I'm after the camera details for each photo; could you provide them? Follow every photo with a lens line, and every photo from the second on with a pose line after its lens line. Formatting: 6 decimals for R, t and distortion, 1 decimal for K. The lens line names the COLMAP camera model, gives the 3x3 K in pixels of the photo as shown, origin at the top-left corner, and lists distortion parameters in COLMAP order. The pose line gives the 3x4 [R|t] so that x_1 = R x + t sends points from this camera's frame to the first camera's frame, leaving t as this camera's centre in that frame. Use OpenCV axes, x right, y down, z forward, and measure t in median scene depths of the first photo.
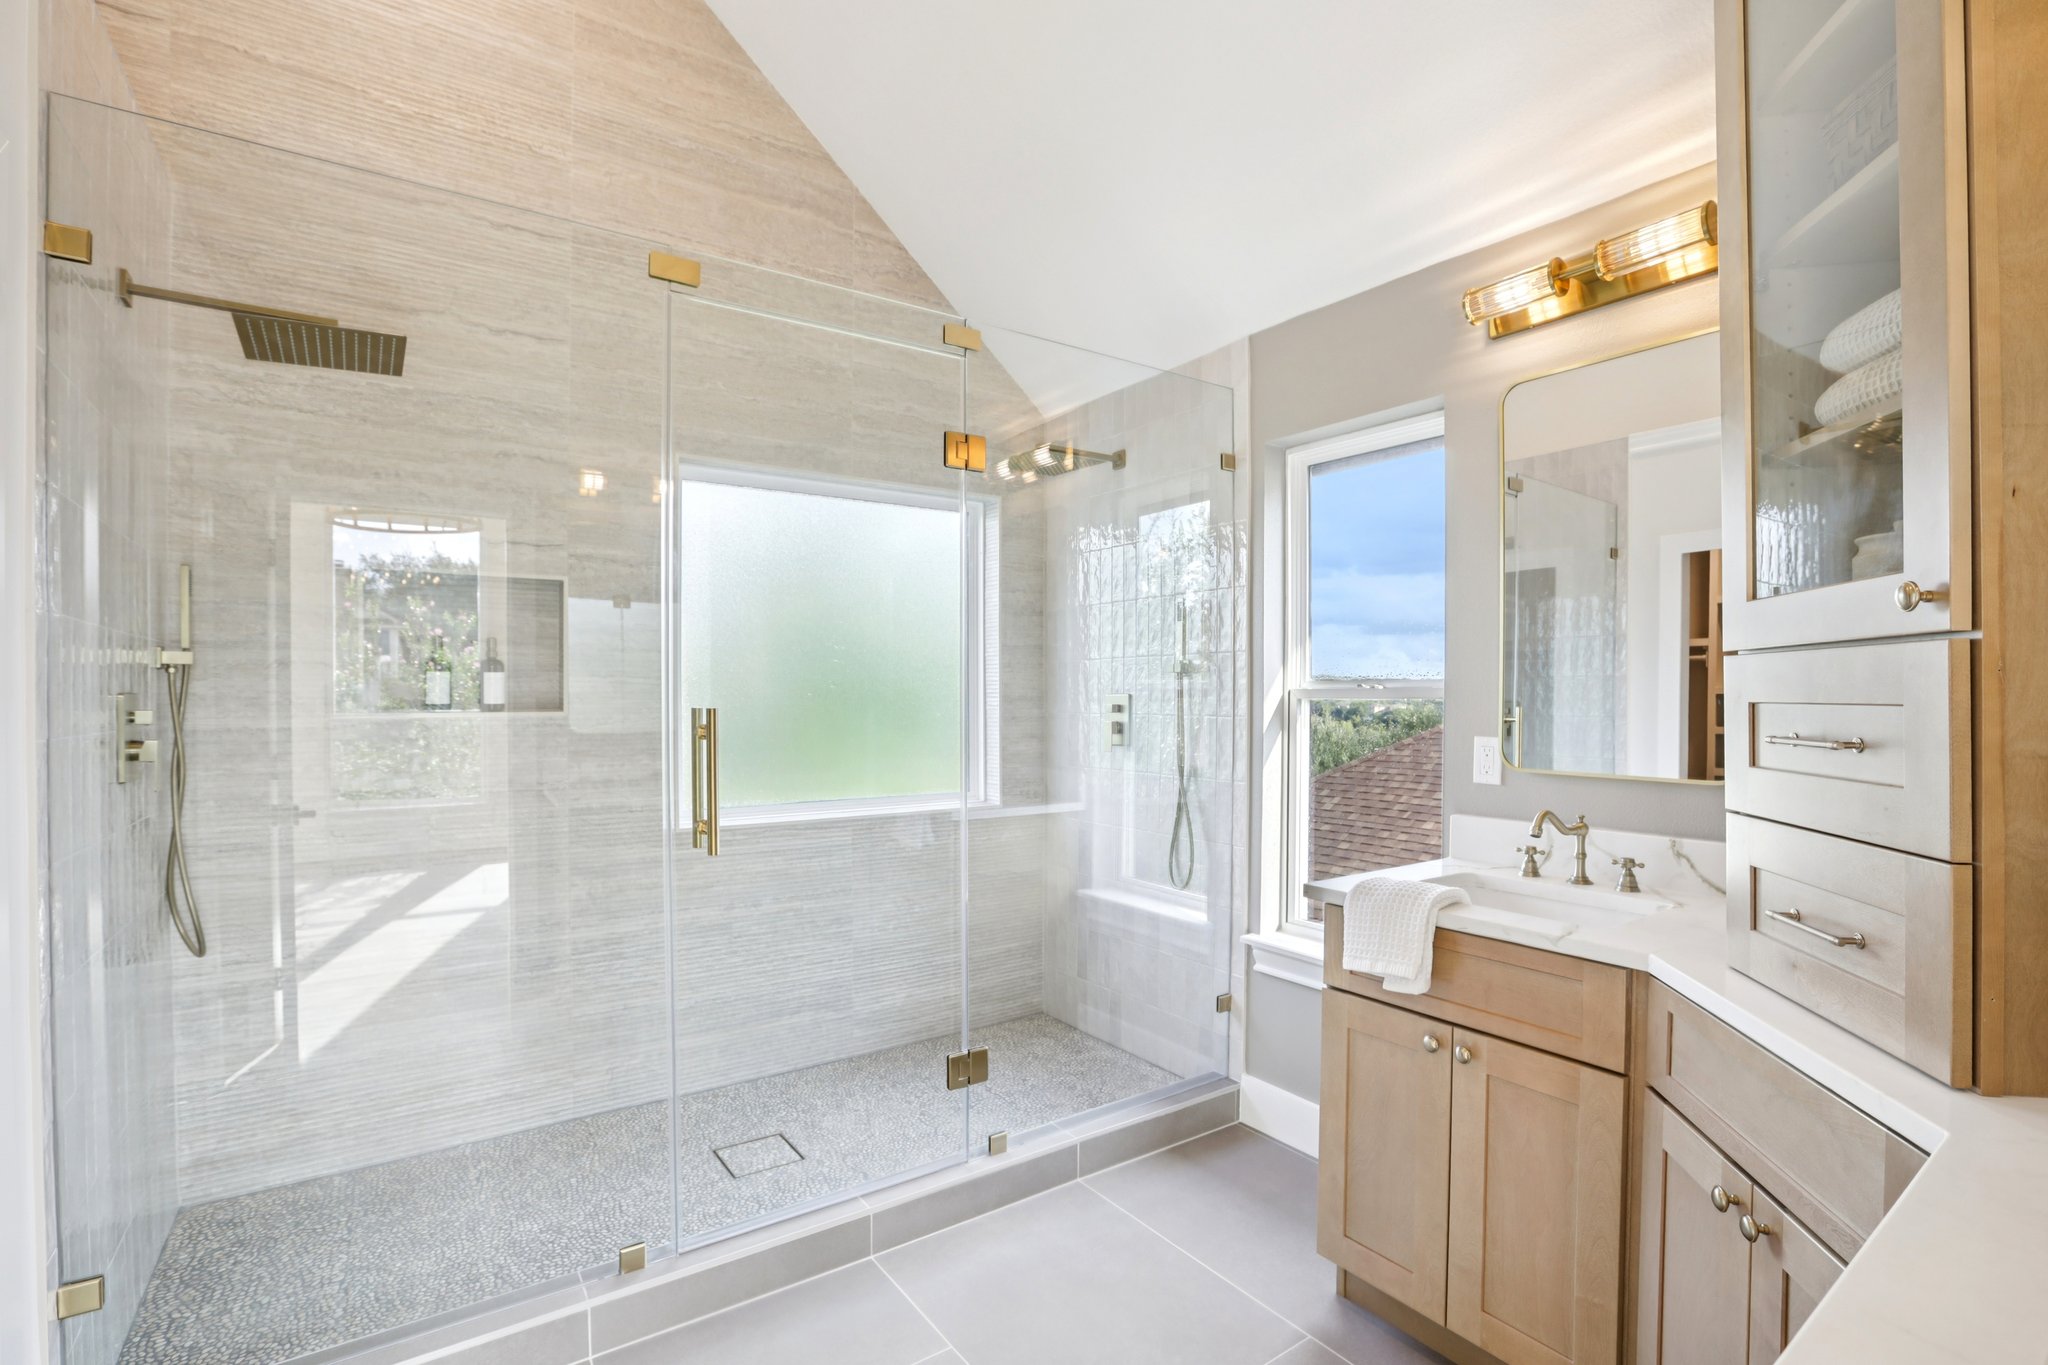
lens RADIAL K [[924.2, 0, 1034.0], [0, 924.2, 699.4], [0, 0, 1]] dist [-0.037031, 0.007490]
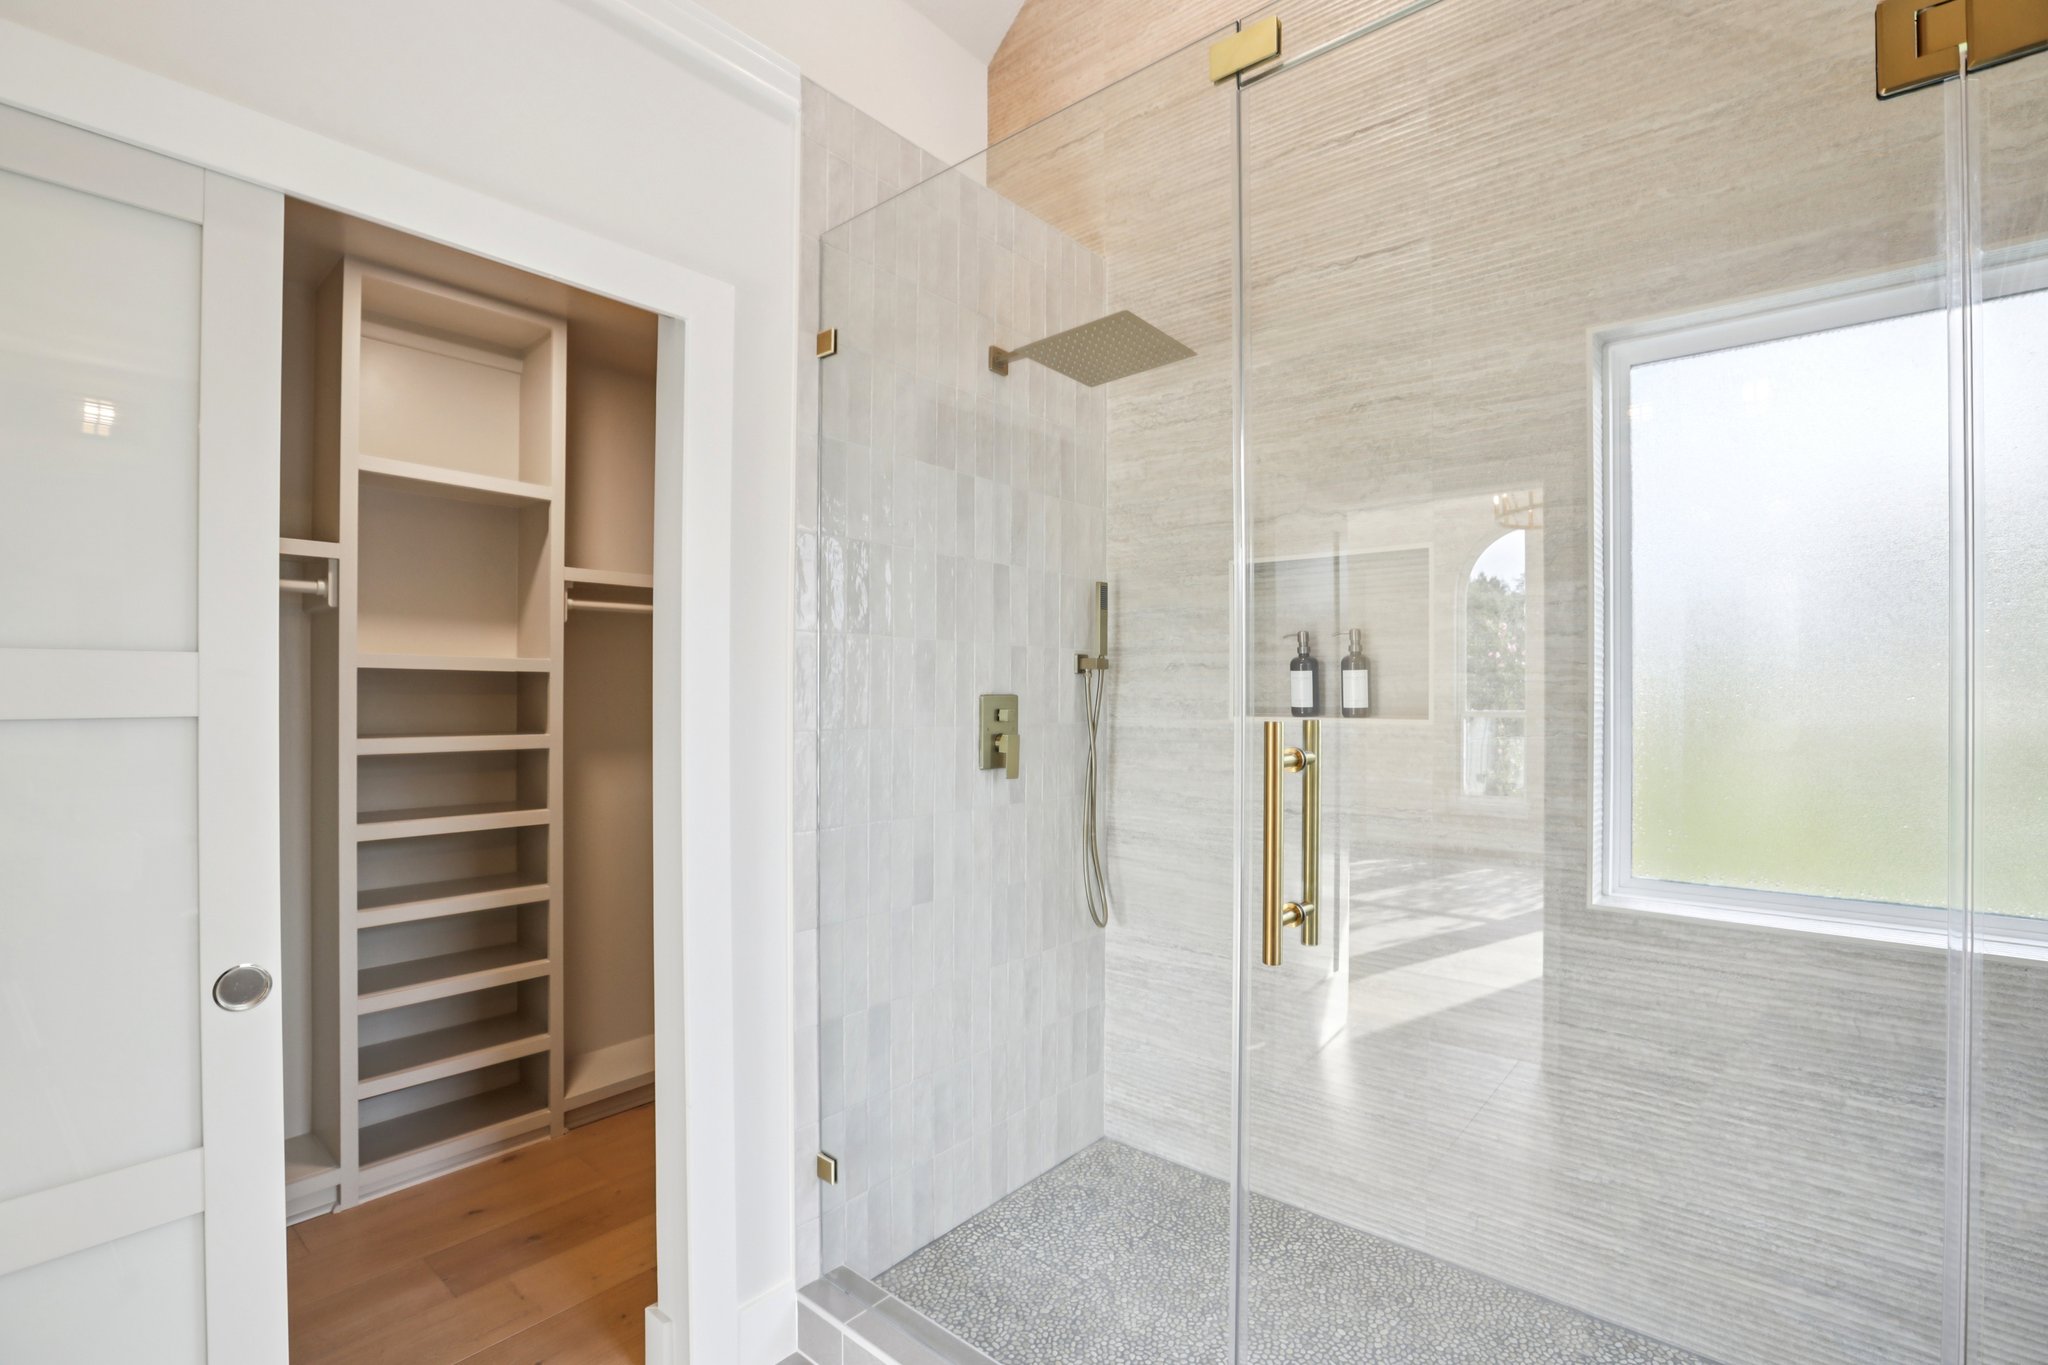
lens RADIAL K [[924.2, 0, 1026.5], [0, 924.2, 696.2], [0, 0, 1]] dist [-0.037031, 0.007490]
pose [[0.265136, 0.002151, -0.964209, 0.140185], [-0.008933, 0.999960, -0.000226, -0.002927], [0.964170, 0.008673, 0.265145, 0.482913]]
